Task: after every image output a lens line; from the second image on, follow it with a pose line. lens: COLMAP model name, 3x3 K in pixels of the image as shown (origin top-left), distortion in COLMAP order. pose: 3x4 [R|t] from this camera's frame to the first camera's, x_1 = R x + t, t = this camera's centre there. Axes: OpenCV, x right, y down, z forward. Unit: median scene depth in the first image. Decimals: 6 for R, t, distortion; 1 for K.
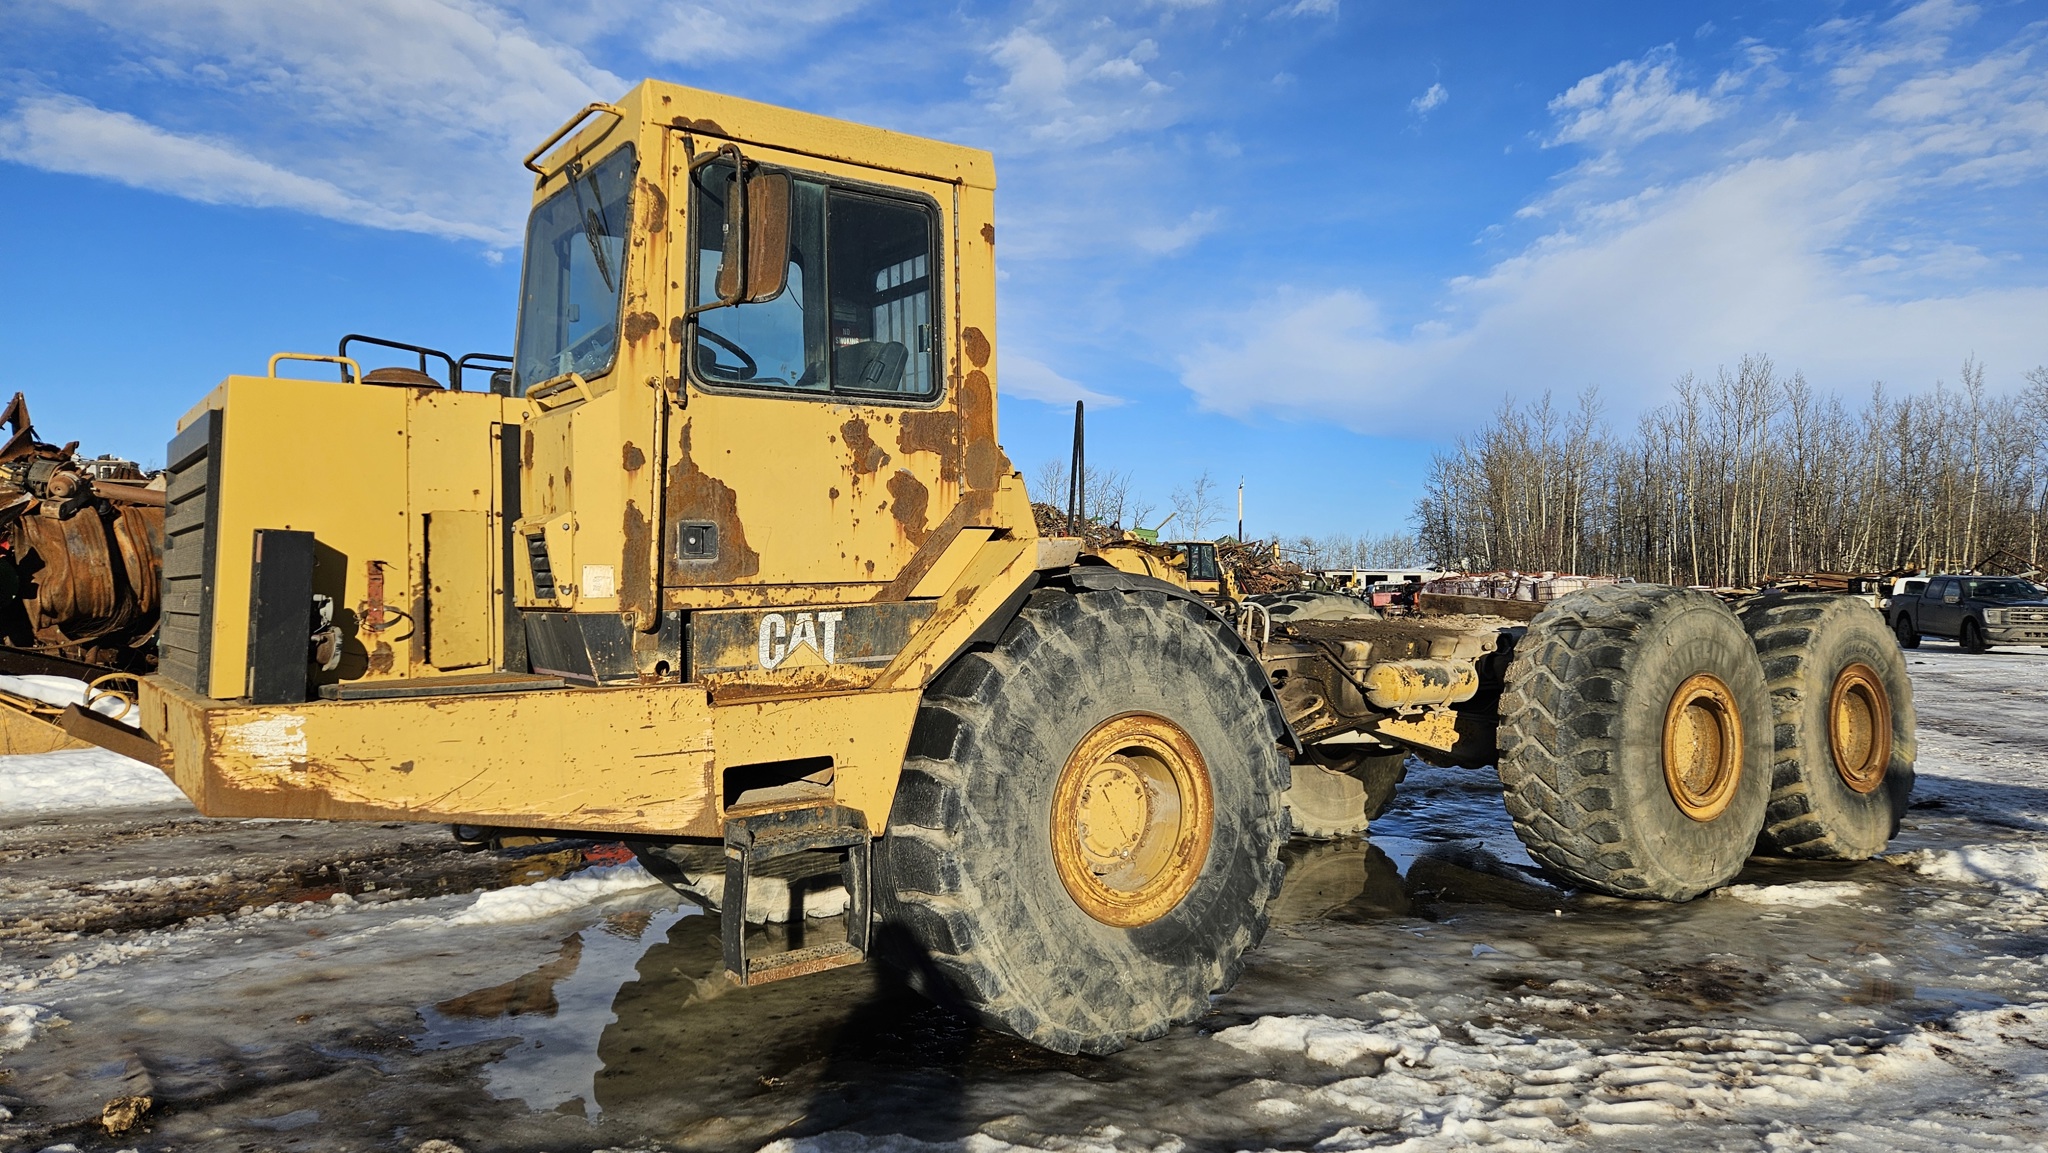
lens RADIAL K [[1370.9, 0, 1021.1], [0, 1370.9, 574.0], [0, 0, 1]] dist [0.082080, -0.071867]
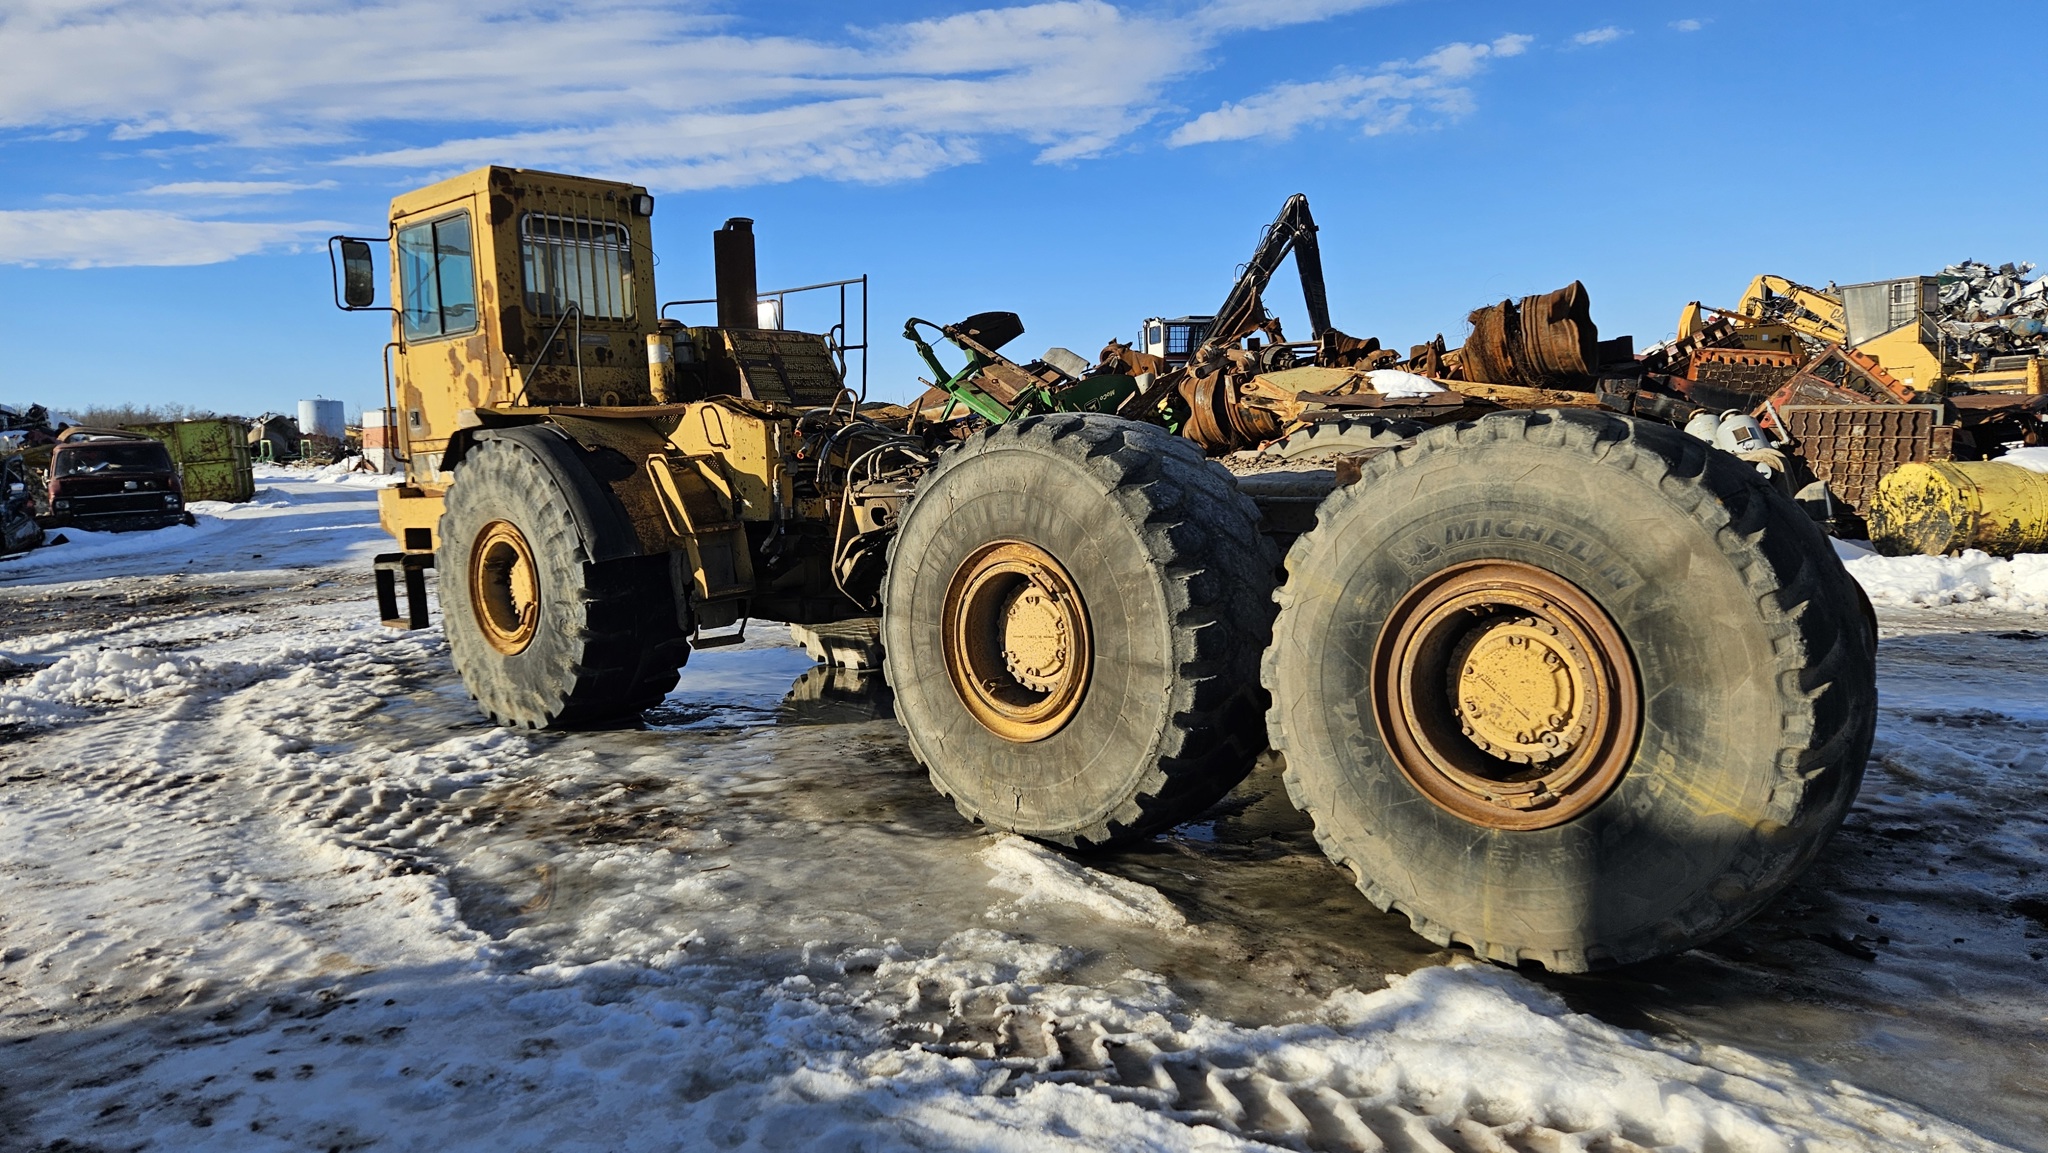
lens RADIAL K [[1370.9, 0, 1015.3], [0, 1370.9, 566.6], [0, 0, 1]] dist [0.082080, -0.071867]
pose [[0.202213, 0.089762, -0.975219, 1.195903], [0.039646, 0.994224, 0.099732, 0.014462], [0.978539, -0.058830, 0.197487, 0.870705]]
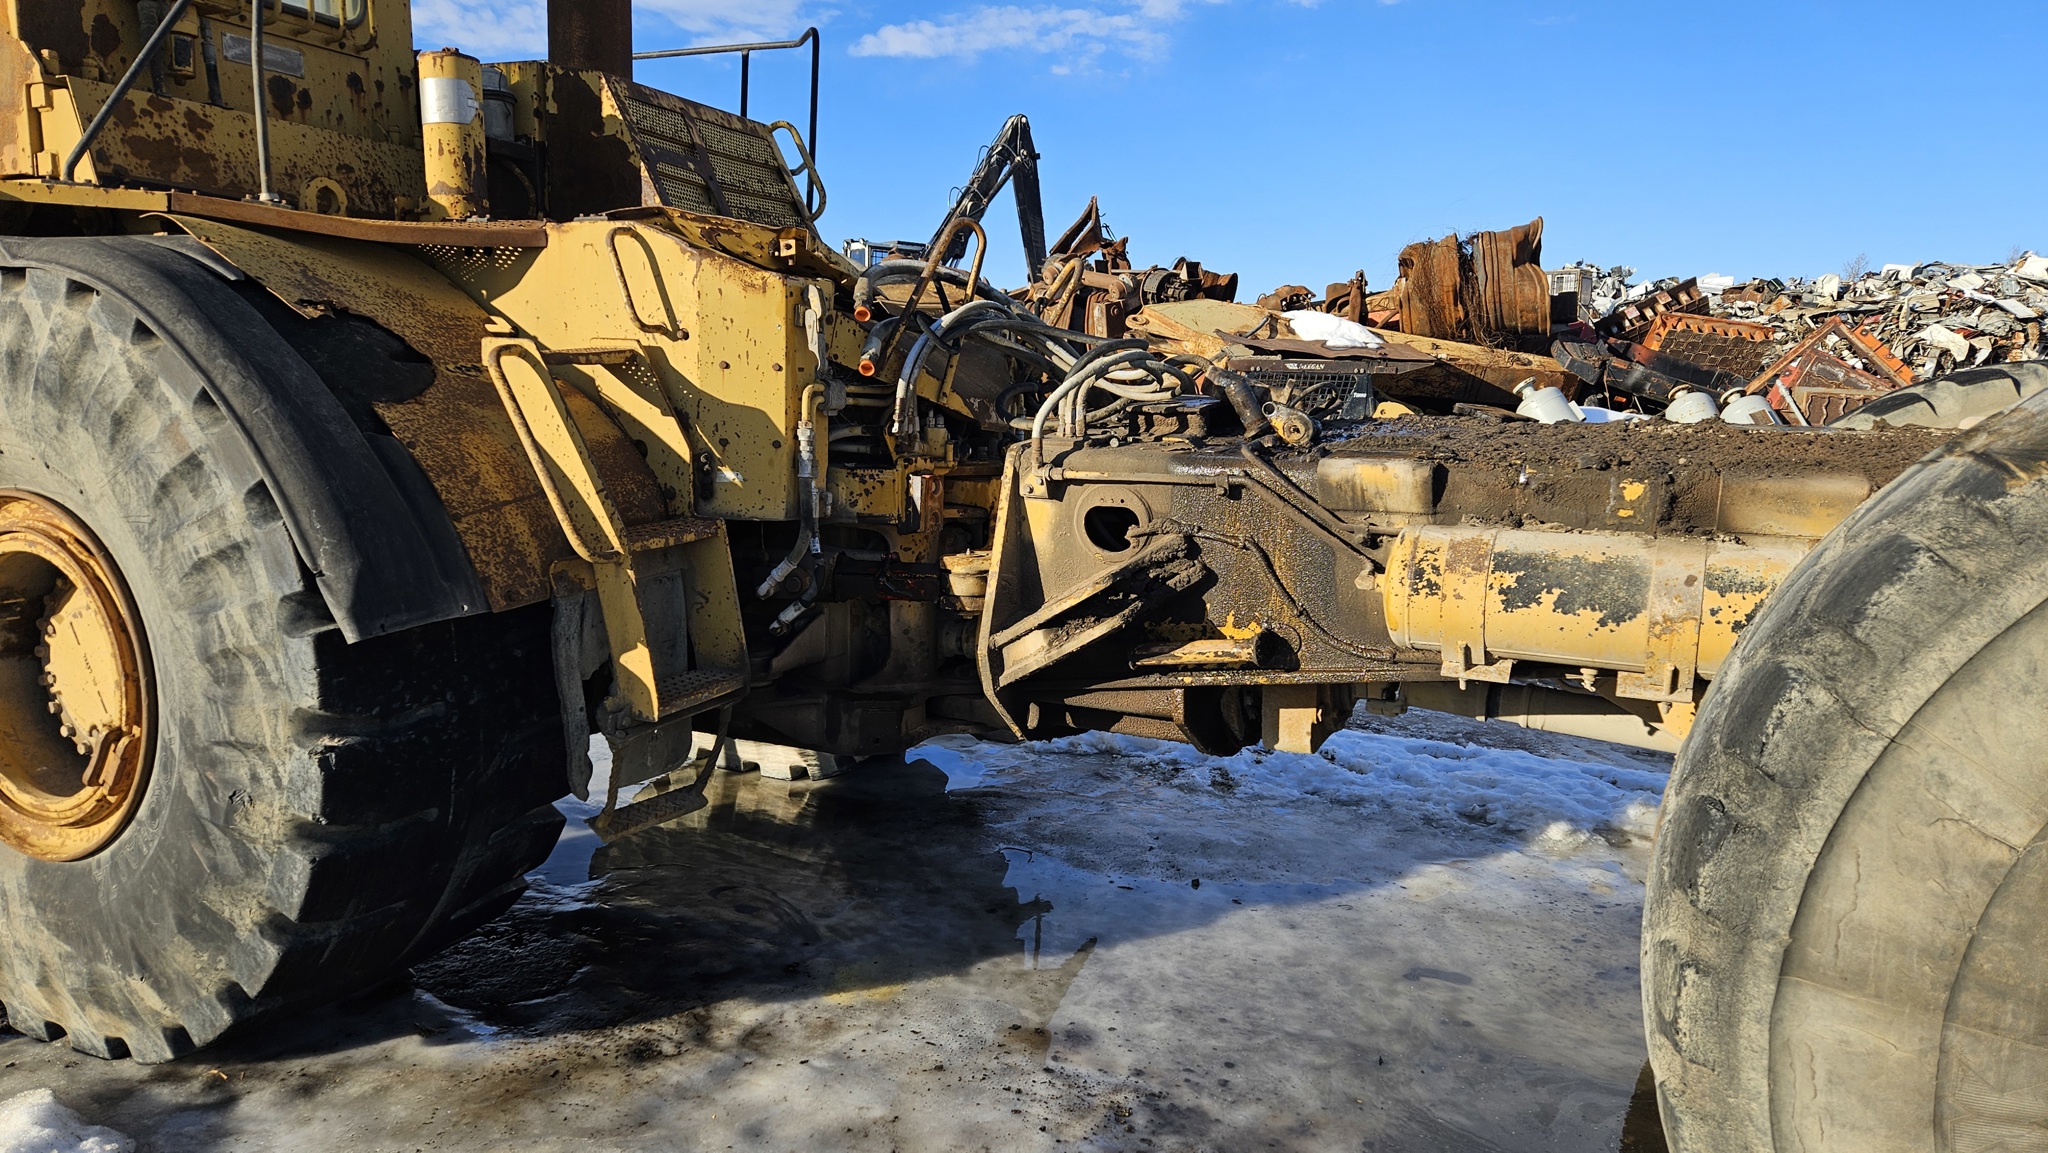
lens RADIAL K [[1370.9, 0, 1039.2], [0, 1370.9, 584.2], [0, 0, 1]] dist [0.082080, -0.071867]
pose [[0.482623, 0.147122, -0.863383, 0.538354], [-0.026285, 0.987779, 0.153626, 0.027706], [0.875434, -0.051450, 0.480592, 0.752853]]
